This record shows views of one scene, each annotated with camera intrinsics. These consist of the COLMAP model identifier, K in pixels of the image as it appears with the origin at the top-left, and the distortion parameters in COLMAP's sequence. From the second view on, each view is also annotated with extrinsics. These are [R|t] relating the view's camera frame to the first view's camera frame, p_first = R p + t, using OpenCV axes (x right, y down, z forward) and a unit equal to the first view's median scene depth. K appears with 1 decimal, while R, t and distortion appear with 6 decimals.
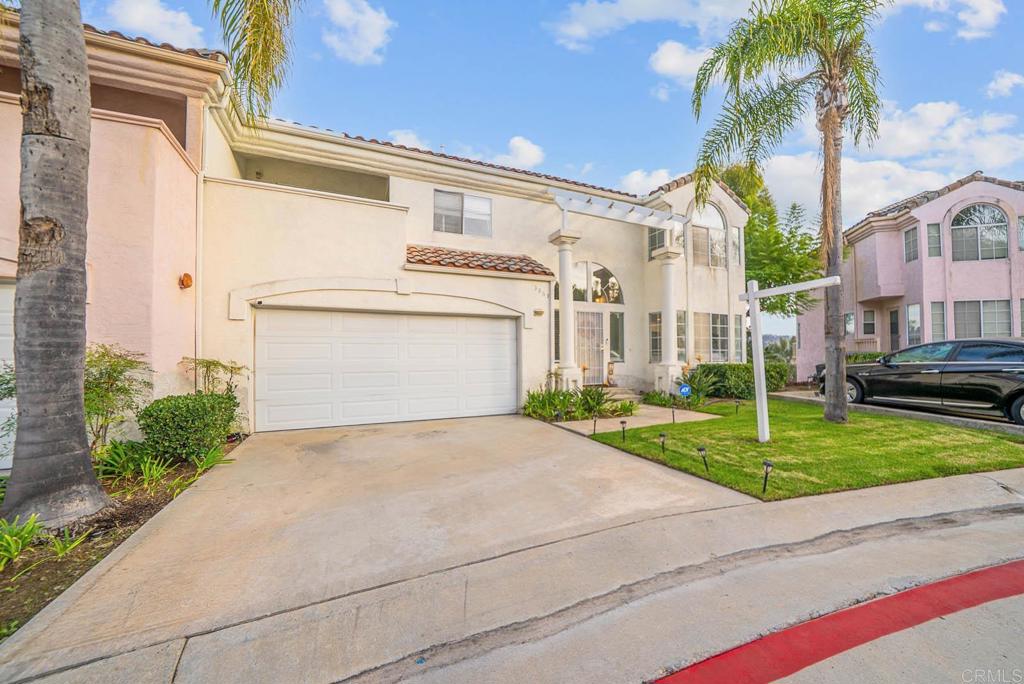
lens RADIAL K [[369.8, 0, 511.9], [0, 369.8, 346.8], [0, 0, 1]] dist [-0.017852, -0.000049]
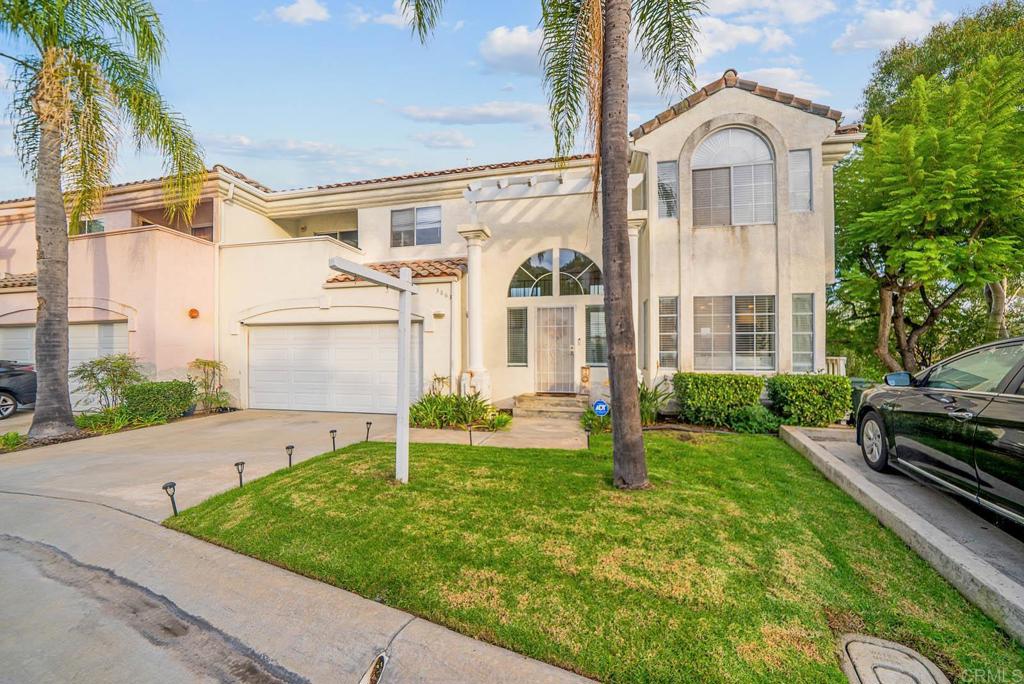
lens RADIAL K [[366.9, 0, 511.0], [0, 366.9, 350.5], [0, 0, 1]] dist [-0.012328, 0.000003]
pose [[0.807724, 0.000352, -0.589560, 0.733798], [0.012306, 0.999772, 0.017456, -0.011819], [0.589432, -0.021354, 0.807536, 0.291246]]
